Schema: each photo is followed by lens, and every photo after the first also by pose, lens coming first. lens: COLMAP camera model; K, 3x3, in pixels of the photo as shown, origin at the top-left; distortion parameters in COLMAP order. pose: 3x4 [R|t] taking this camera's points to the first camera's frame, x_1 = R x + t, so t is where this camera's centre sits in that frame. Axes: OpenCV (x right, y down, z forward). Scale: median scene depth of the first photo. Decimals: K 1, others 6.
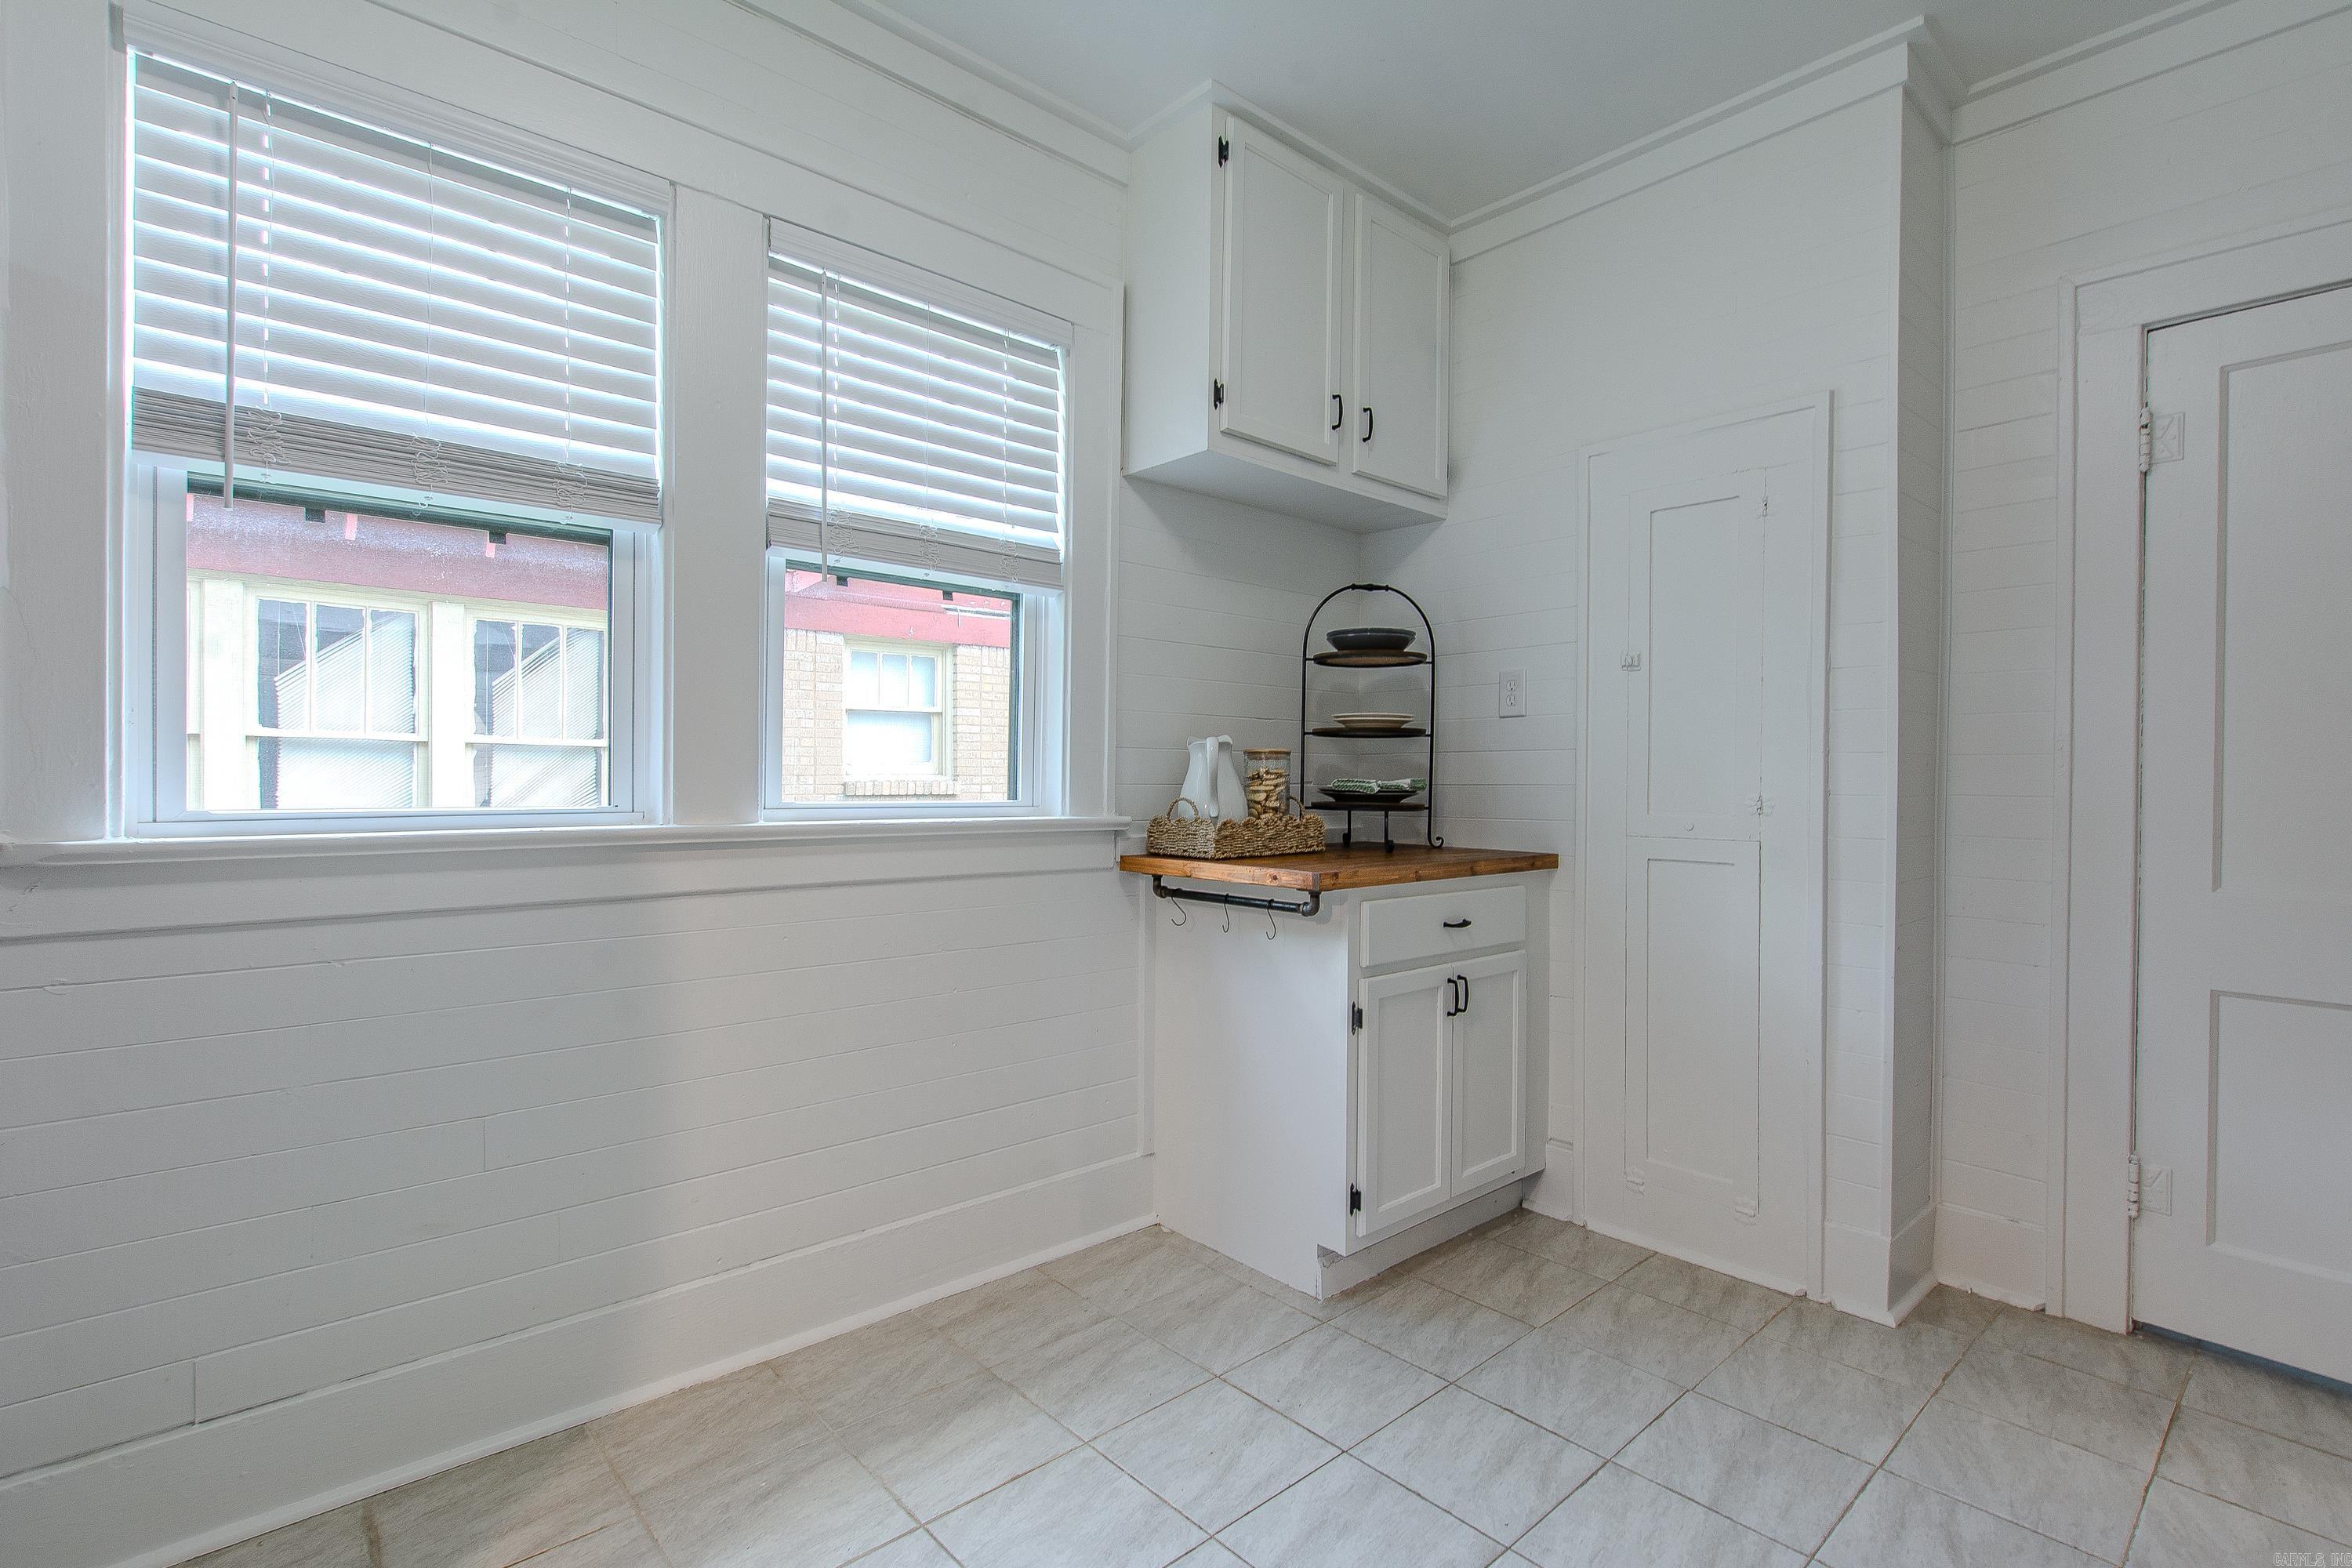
lens RADIAL K [[1088.7, 0, 1189.7], [0, 1088.7, 779.1], [0, 0, 1]] dist [0.001947, -0.000285]
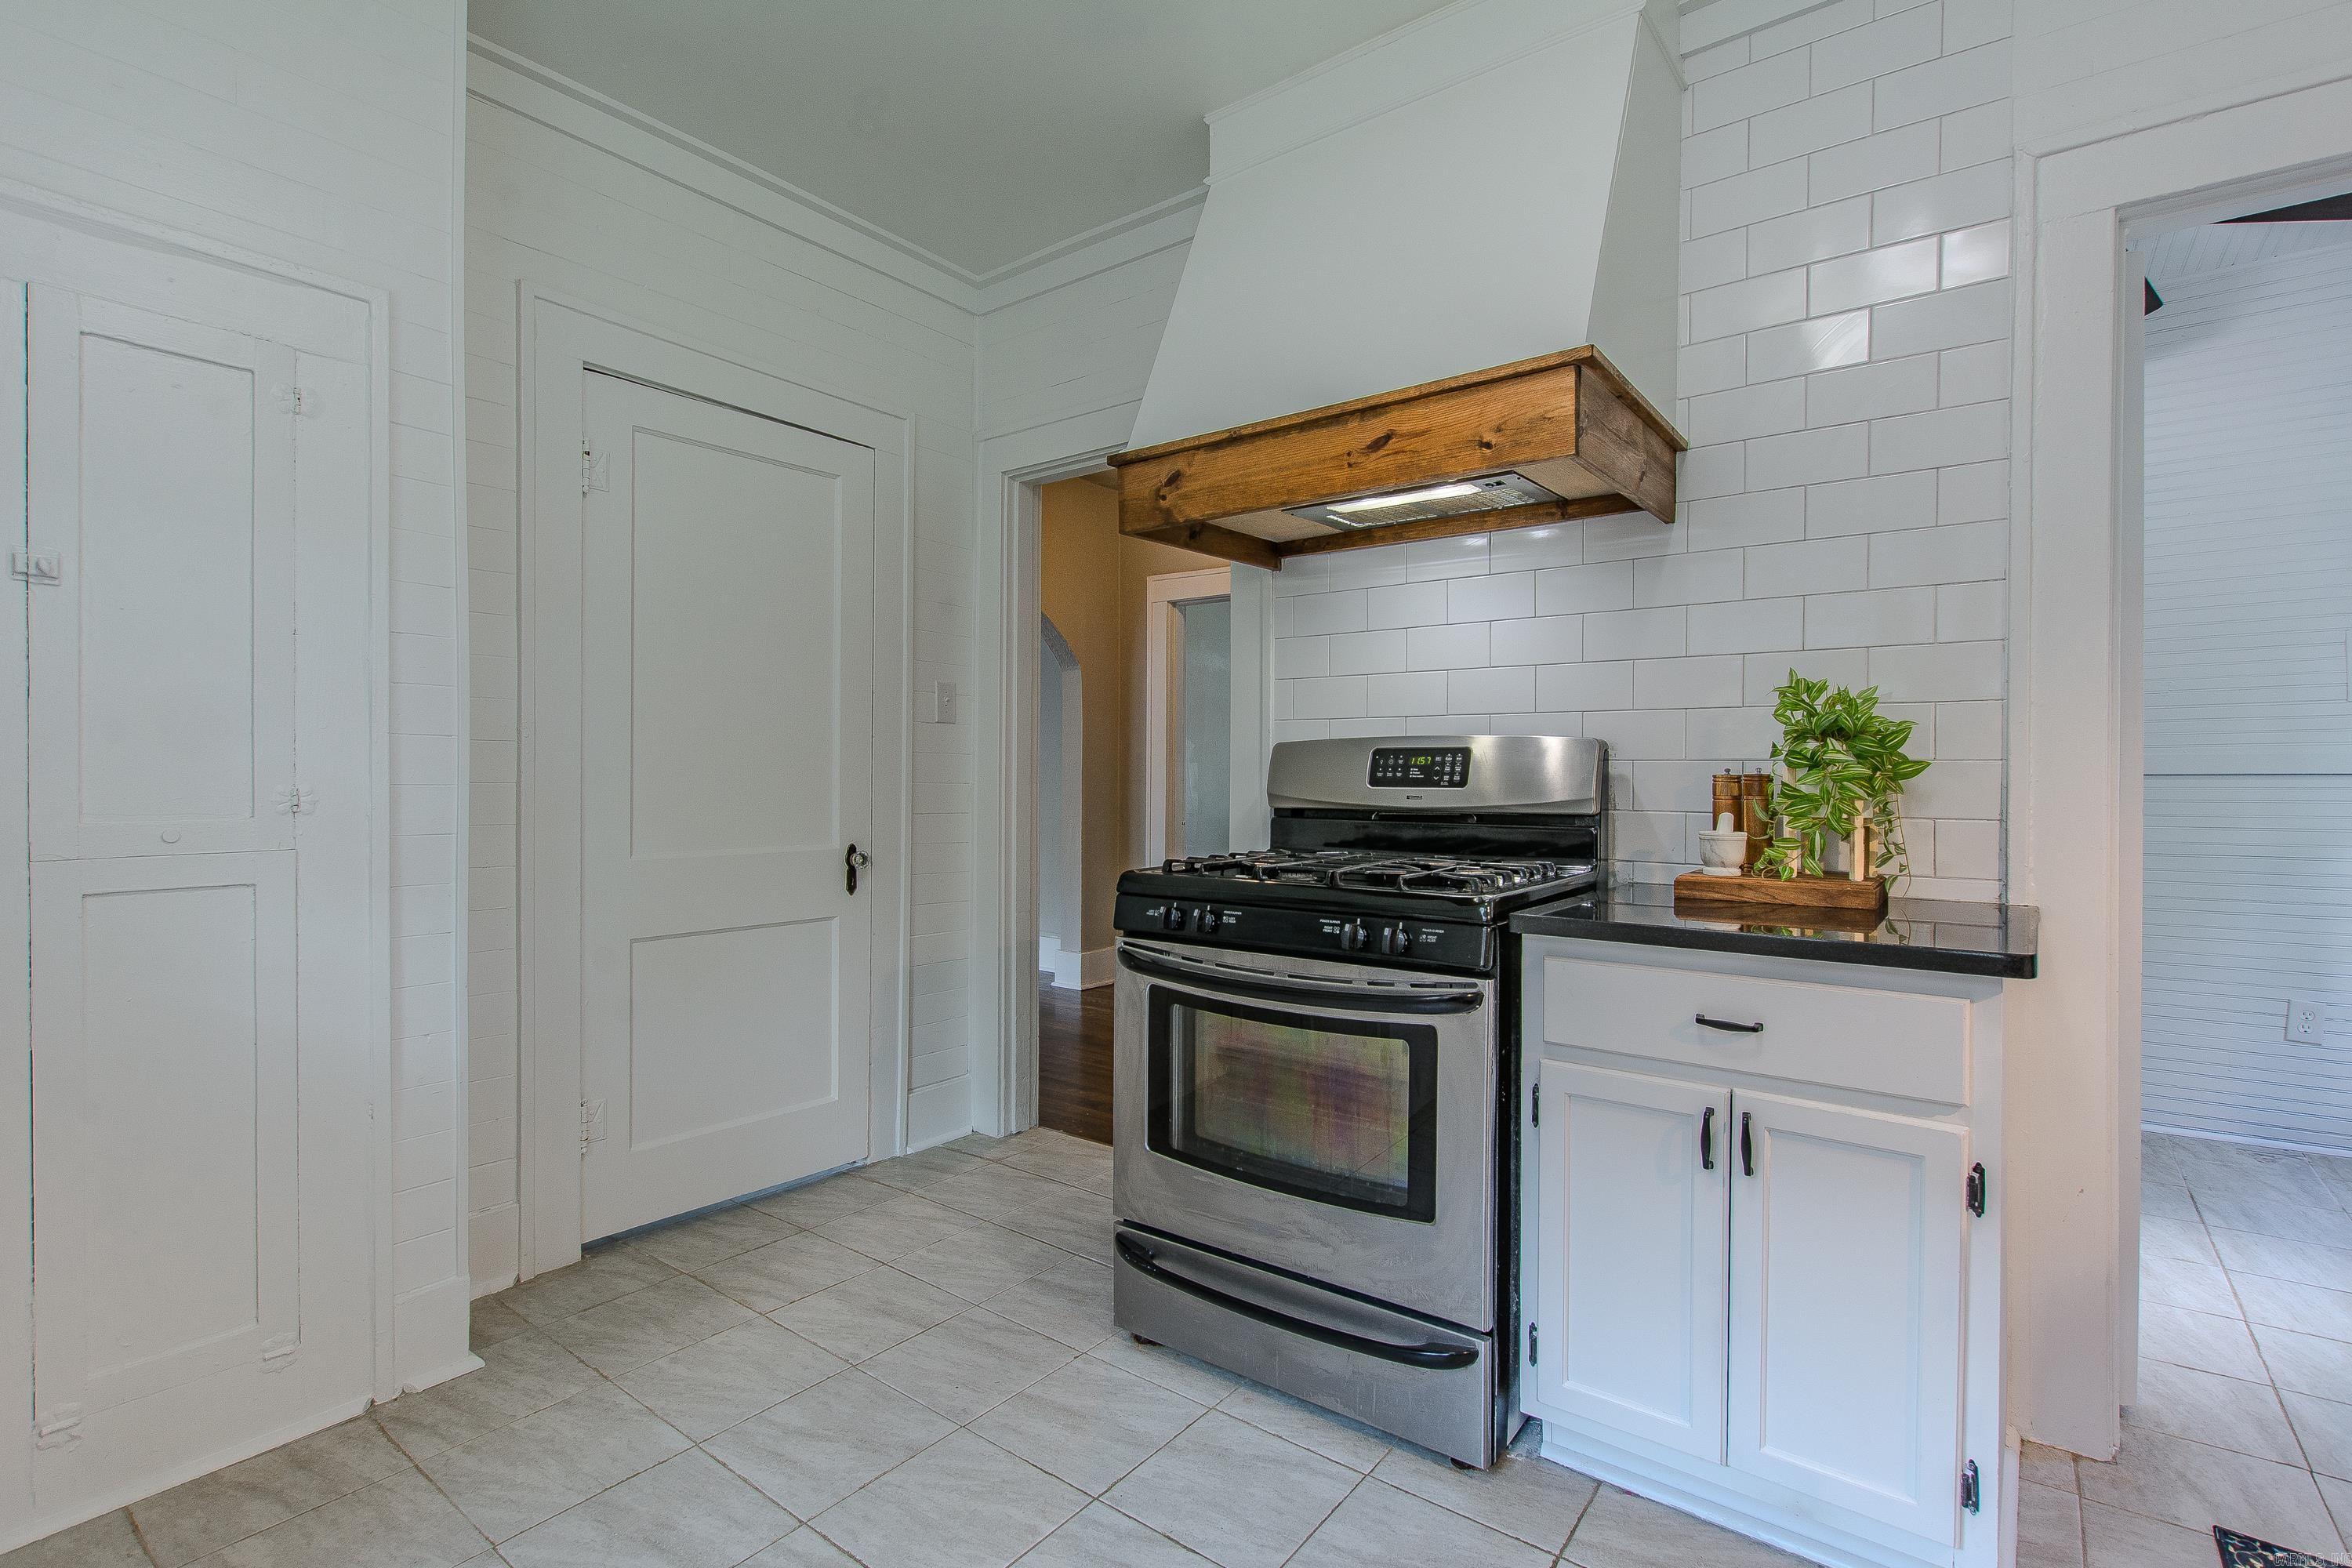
lens RADIAL K [[1088.7, 0, 1189.7], [0, 1088.7, 779.1], [0, 0, 1]] dist [0.001947, -0.000285]
pose [[-0.178962, -0.006827, 0.983832, -0.363540], [-0.002964, 0.999975, 0.006400, 0.007137], [-0.983852, -0.001771, -0.178977, 0.610865]]
